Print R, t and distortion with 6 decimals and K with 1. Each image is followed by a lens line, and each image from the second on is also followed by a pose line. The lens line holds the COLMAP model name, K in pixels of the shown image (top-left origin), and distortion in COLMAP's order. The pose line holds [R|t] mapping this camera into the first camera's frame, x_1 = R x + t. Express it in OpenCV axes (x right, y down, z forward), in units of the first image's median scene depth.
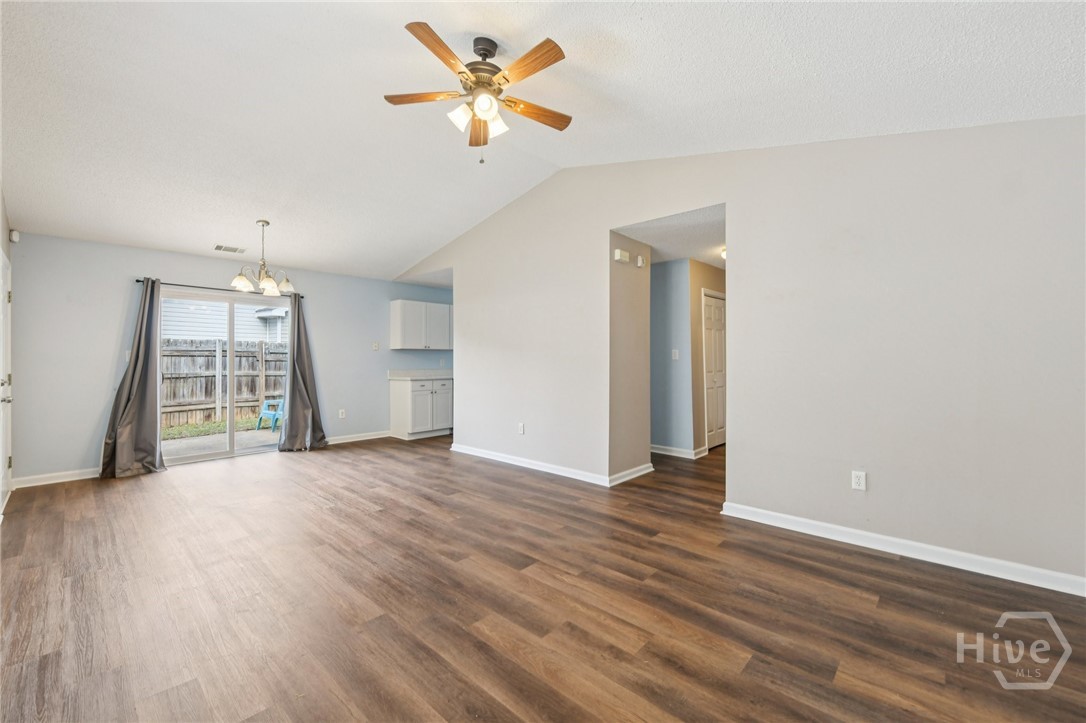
lens RADIAL K [[437.5, 0, 537.6], [0, 437.5, 357.8], [0, 0, 1]] dist [-0.009443, -0.000504]
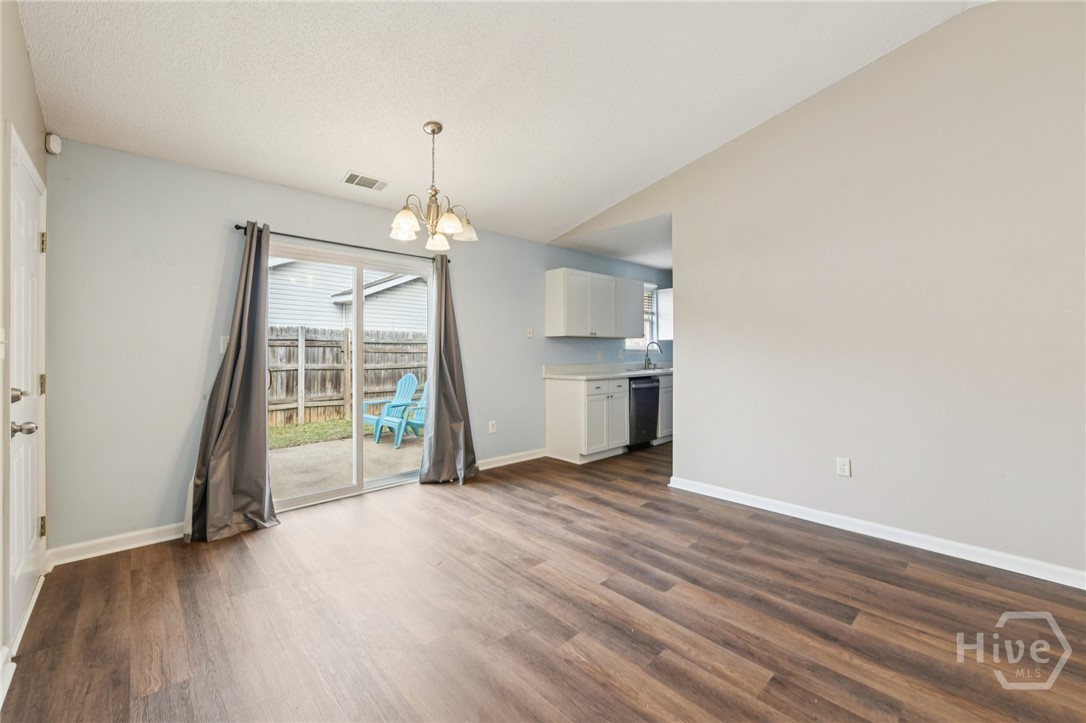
lens RADIAL K [[442.7, 0, 541.9], [0, 442.7, 348.3], [0, 0, 1]] dist [-0.009700, -0.000196]
pose [[0.996986, 0.001429, -0.077571, -0.445223], [-0.001564, 0.999997, -0.001673, 0.001680], [0.077569, 0.001789, 0.996985, 0.407124]]
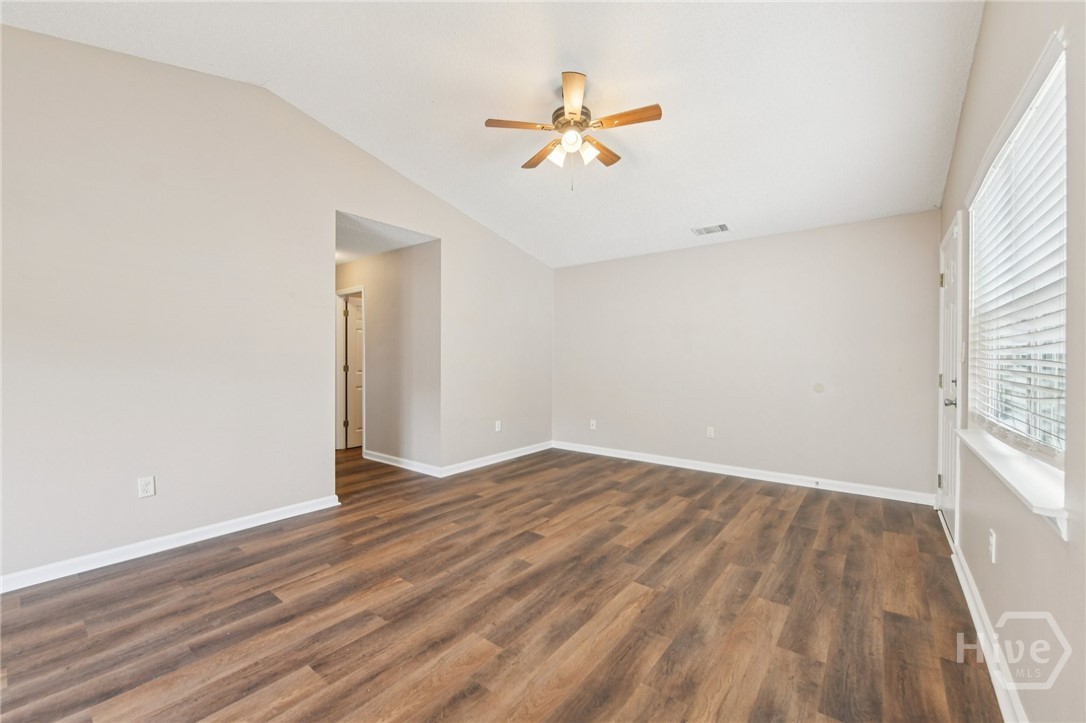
lens RADIAL K [[437.5, 0, 537.6], [0, 437.5, 357.8], [0, 0, 1]] dist [-0.009443, -0.000504]
pose [[-0.078819, 0.002480, 0.996886, -0.676335], [-0.002051, 0.999994, -0.002649, 0.003272], [-0.996887, -0.002254, -0.078813, 0.618258]]
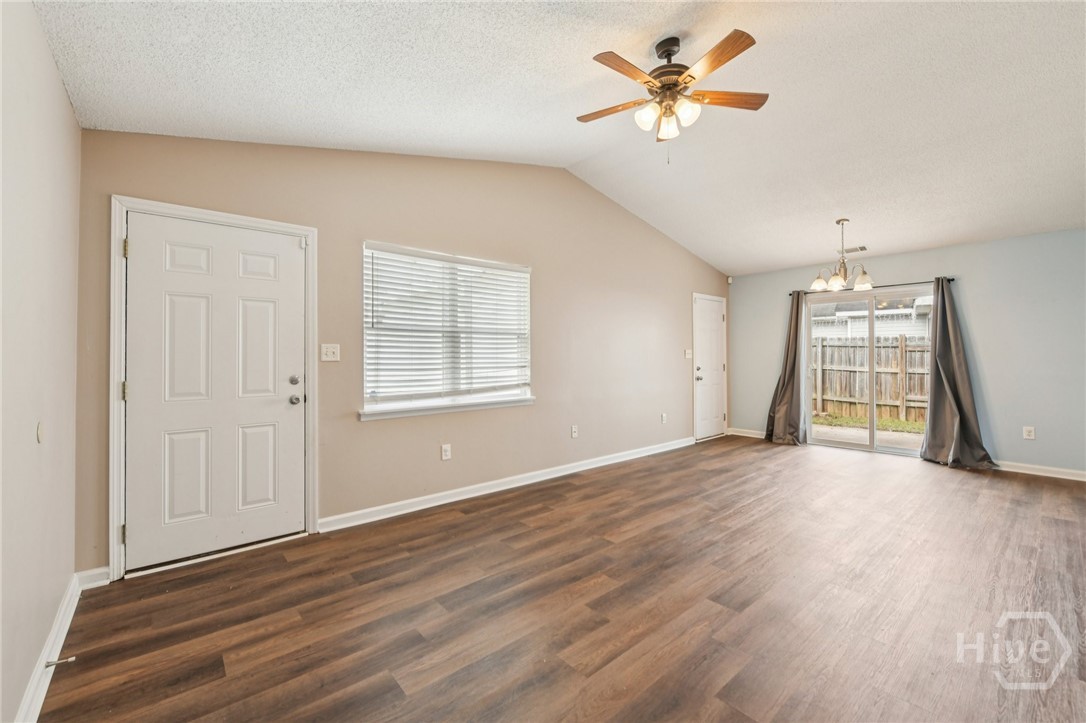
lens RADIAL K [[442.7, 0, 541.9], [0, 442.7, 348.3], [0, 0, 1]] dist [-0.009700, -0.000196]
pose [[-0.111164, -0.015055, -0.993688, 0.487180], [0.004879, 0.999865, -0.015695, -0.000278], [0.993790, -0.006593, -0.111076, 0.428342]]
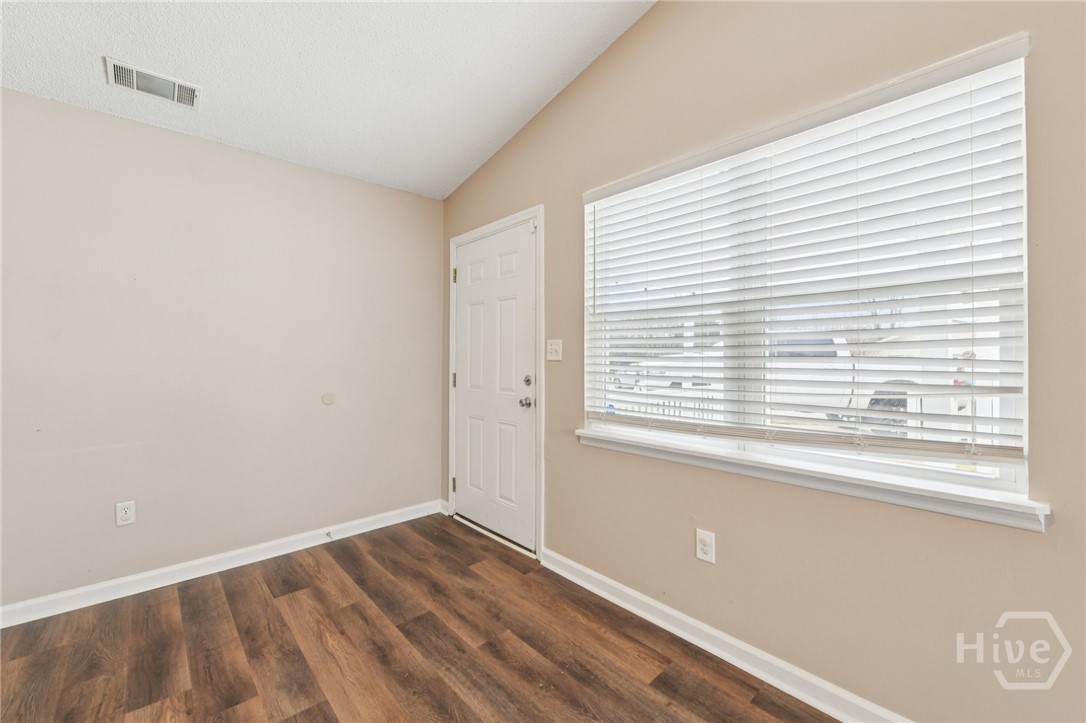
lens RADIAL K [[437.5, 0, 537.6], [0, 437.5, 357.8], [0, 0, 1]] dist [-0.009443, -0.000504]
pose [[-0.996017, 0.005070, 0.089024, -0.188934], [0.005247, 0.999985, 0.001753, 0.002159], [-0.089014, 0.002213, -0.996028, 0.575193]]
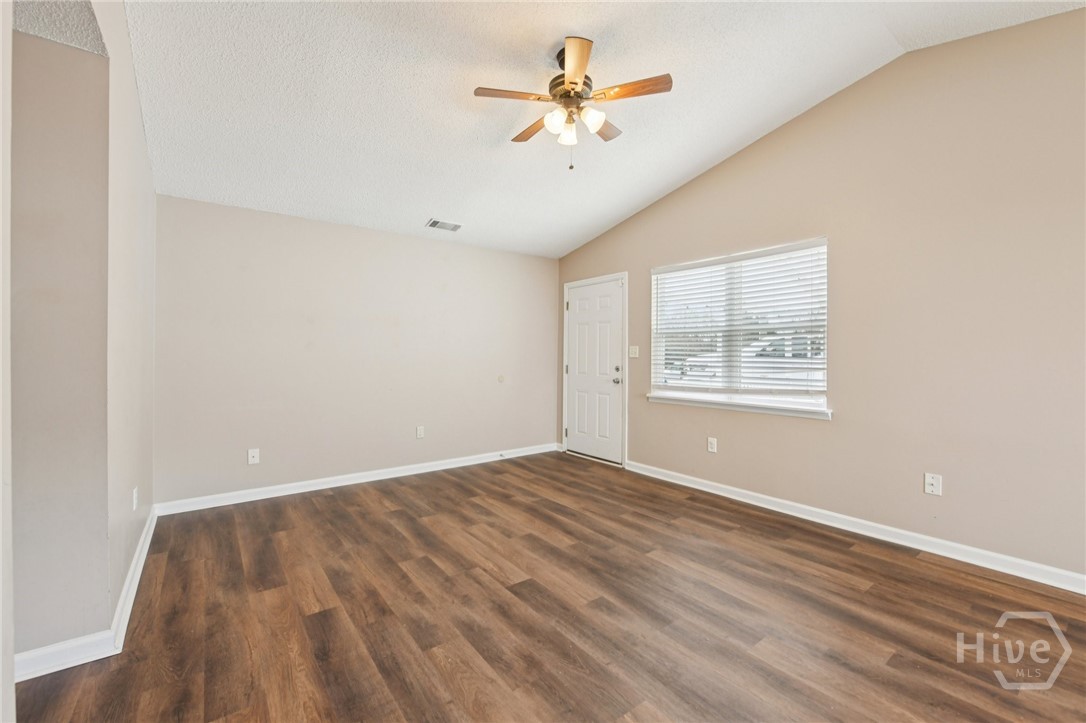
lens RADIAL K [[447.1, 0, 537.7], [0, 447.1, 356.6], [0, 0, 1]] dist [-0.002159, -0.000185]
pose [[-0.983808, 0.001399, 0.179221, -0.127587], [0.001950, 0.999994, 0.002900, 0.000908], [-0.179216, 0.003202, -0.983805, 1.082446]]
